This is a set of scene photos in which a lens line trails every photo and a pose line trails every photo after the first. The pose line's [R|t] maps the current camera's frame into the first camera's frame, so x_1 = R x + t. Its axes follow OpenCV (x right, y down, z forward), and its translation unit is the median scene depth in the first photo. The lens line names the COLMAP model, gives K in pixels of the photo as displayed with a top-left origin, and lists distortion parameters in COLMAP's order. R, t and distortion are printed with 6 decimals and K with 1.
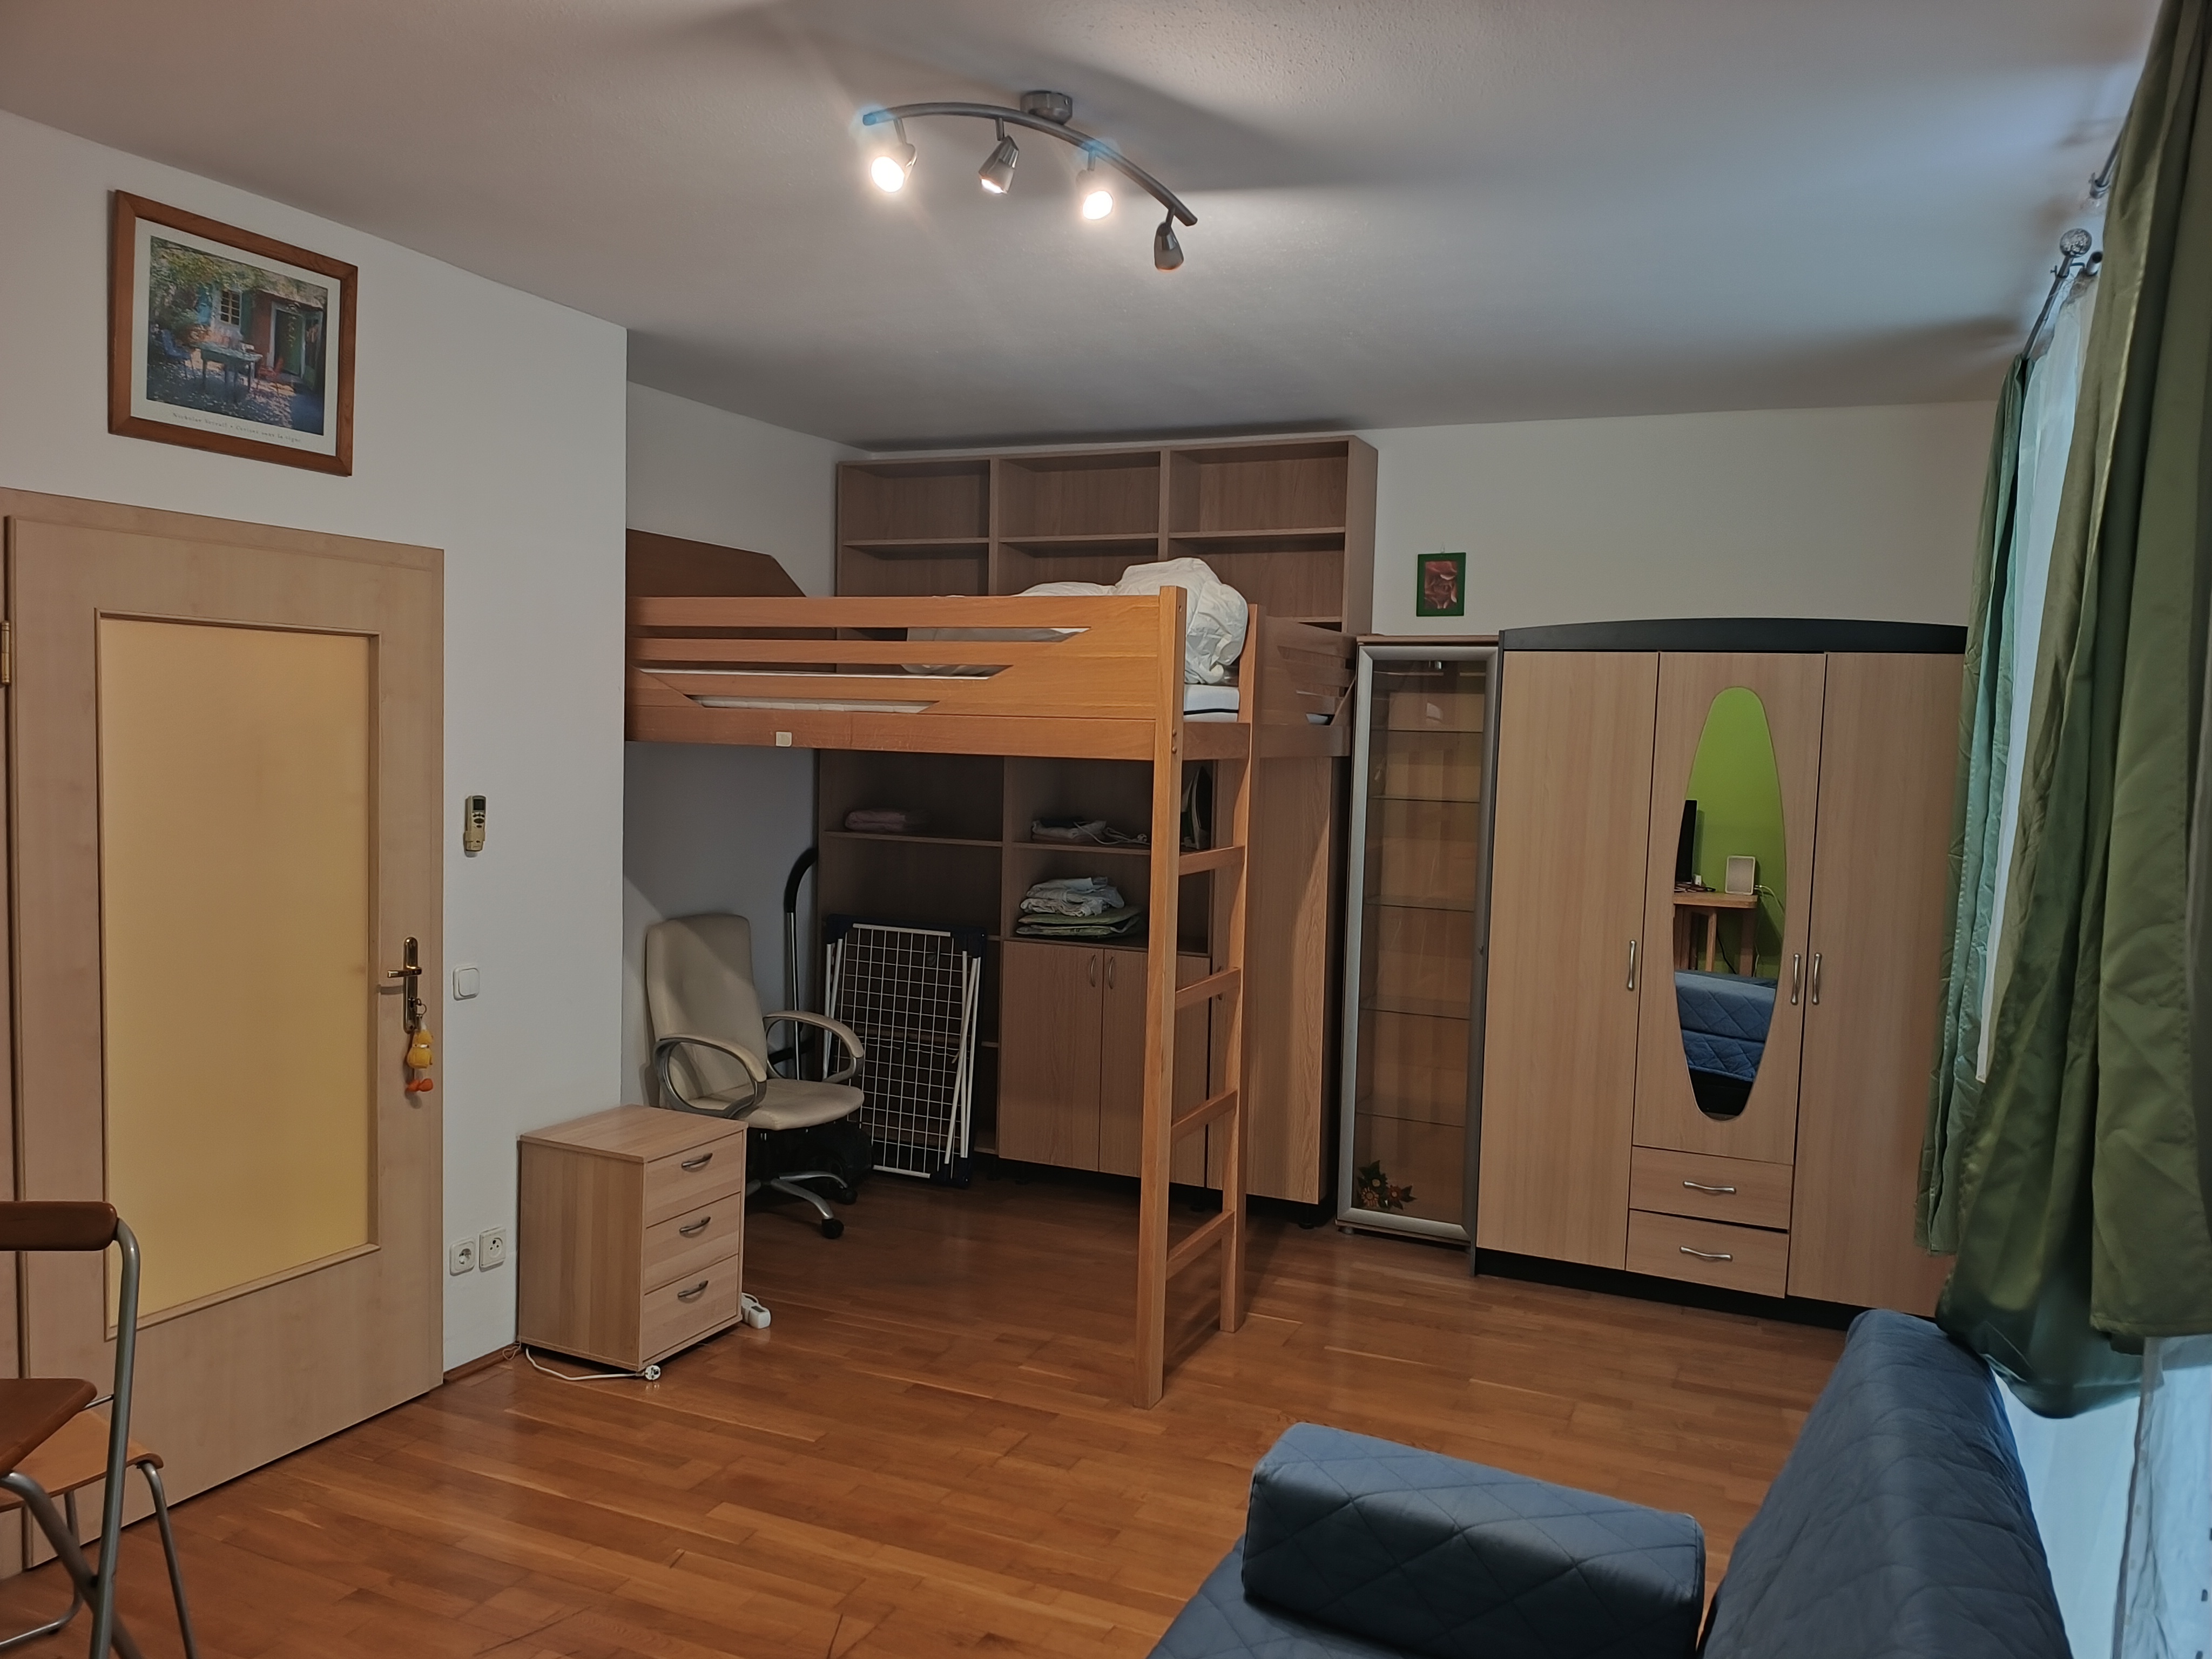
lens RADIAL K [[1650.3, 0, 1104.9], [0, 1650.3, 830.5], [0, 0, 1]] dist [-0.005921, -0.002802]
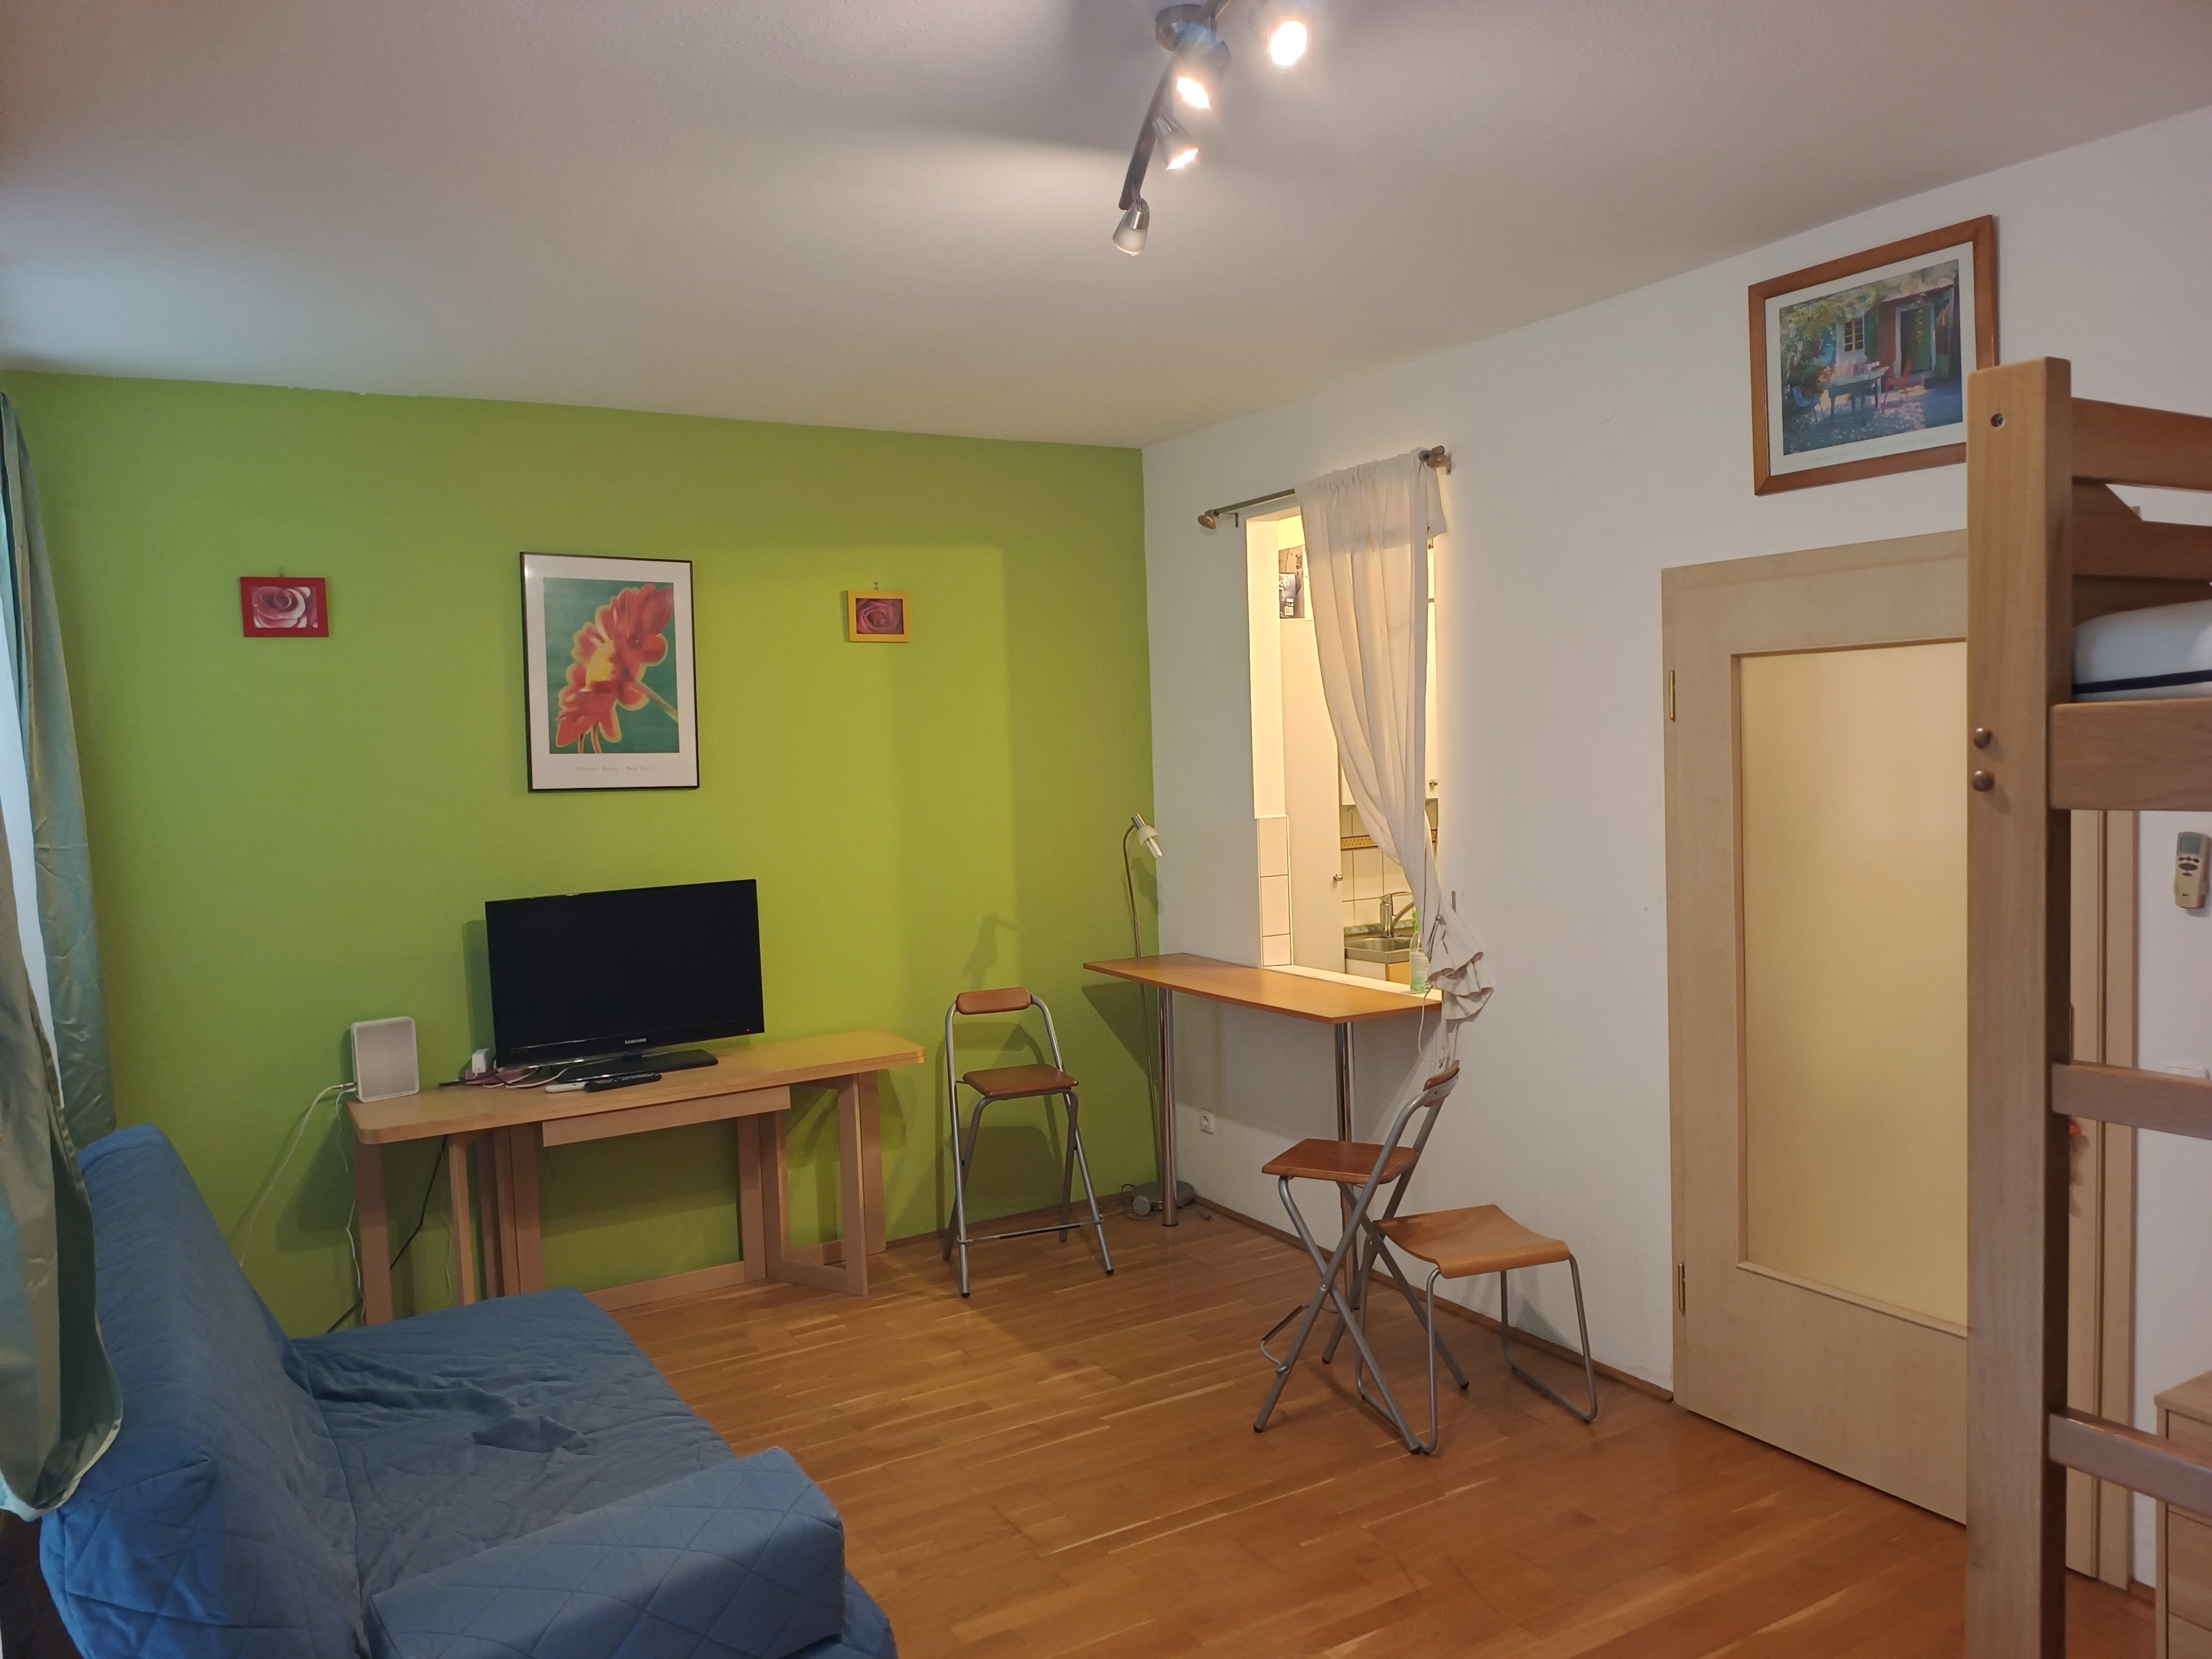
lens RADIAL K [[1650.3, 0, 1105.2], [0, 1650.3, 836.7], [0, 0, 1]] dist [-0.005921, -0.002802]
pose [[-0.567696, 0.043531, -0.822087, 0.584447], [-0.031177, 0.996748, 0.074309, -0.069903], [0.822648, 0.067815, -0.564493, 1.218387]]
